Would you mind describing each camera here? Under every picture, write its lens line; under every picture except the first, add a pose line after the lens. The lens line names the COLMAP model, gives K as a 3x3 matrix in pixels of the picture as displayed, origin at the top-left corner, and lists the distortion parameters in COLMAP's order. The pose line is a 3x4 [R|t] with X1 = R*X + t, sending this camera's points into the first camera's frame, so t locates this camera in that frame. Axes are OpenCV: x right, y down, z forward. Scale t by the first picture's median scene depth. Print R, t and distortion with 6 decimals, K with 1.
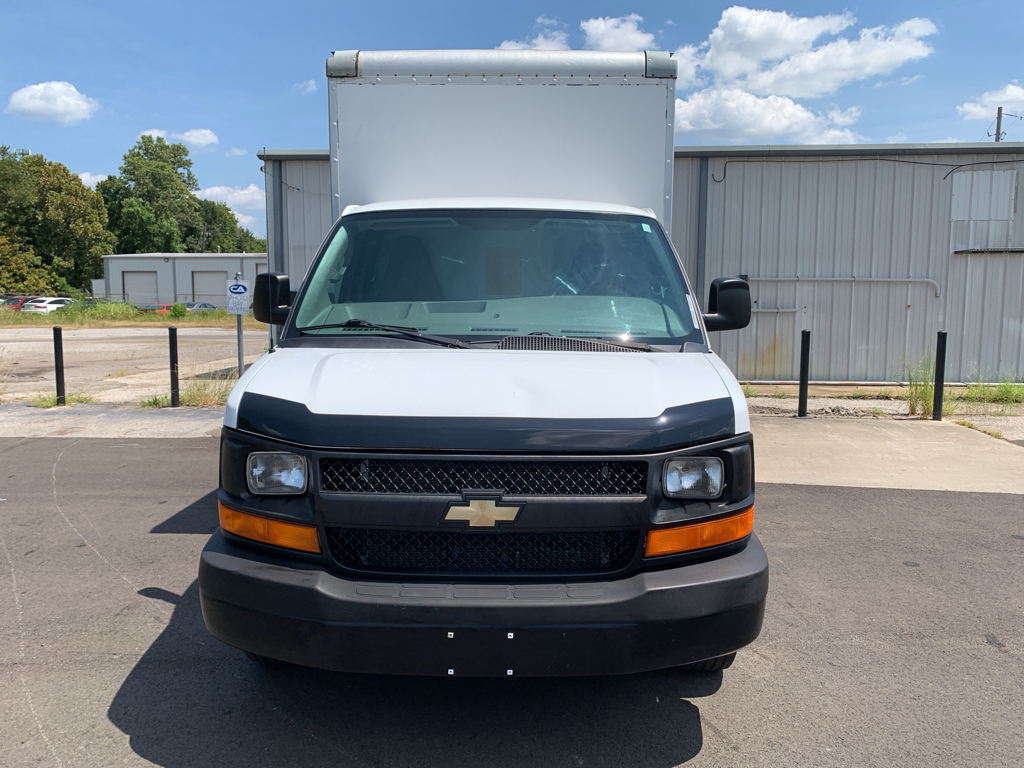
lens RADIAL K [[784.9, 0, 514.4], [0, 784.9, 379.6], [0, 0, 1]] dist [0.021219, -0.022901]
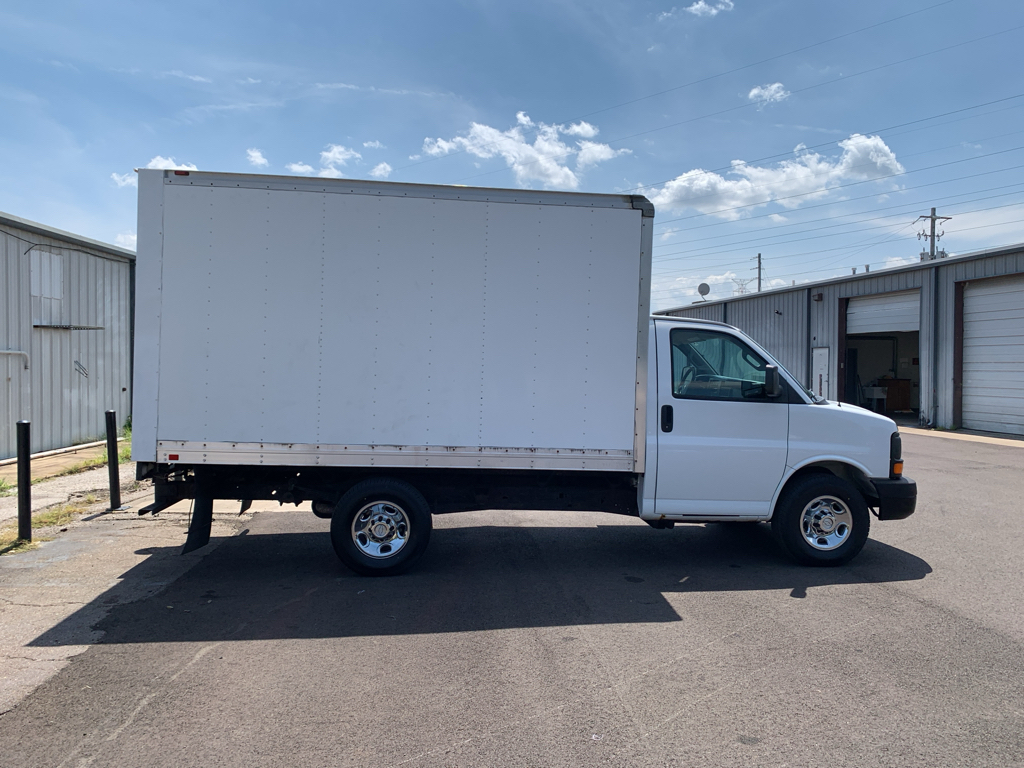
lens RADIAL K [[784.9, 0, 516.4], [0, 784.9, 379.8], [0, 0, 1]] dist [0.021219, -0.022901]
pose [[-0.100163, -0.022738, 0.994711, -1.554465], [0.102276, 0.994208, 0.033026, -0.175341], [-0.989700, 0.105043, -0.097257, 1.388650]]
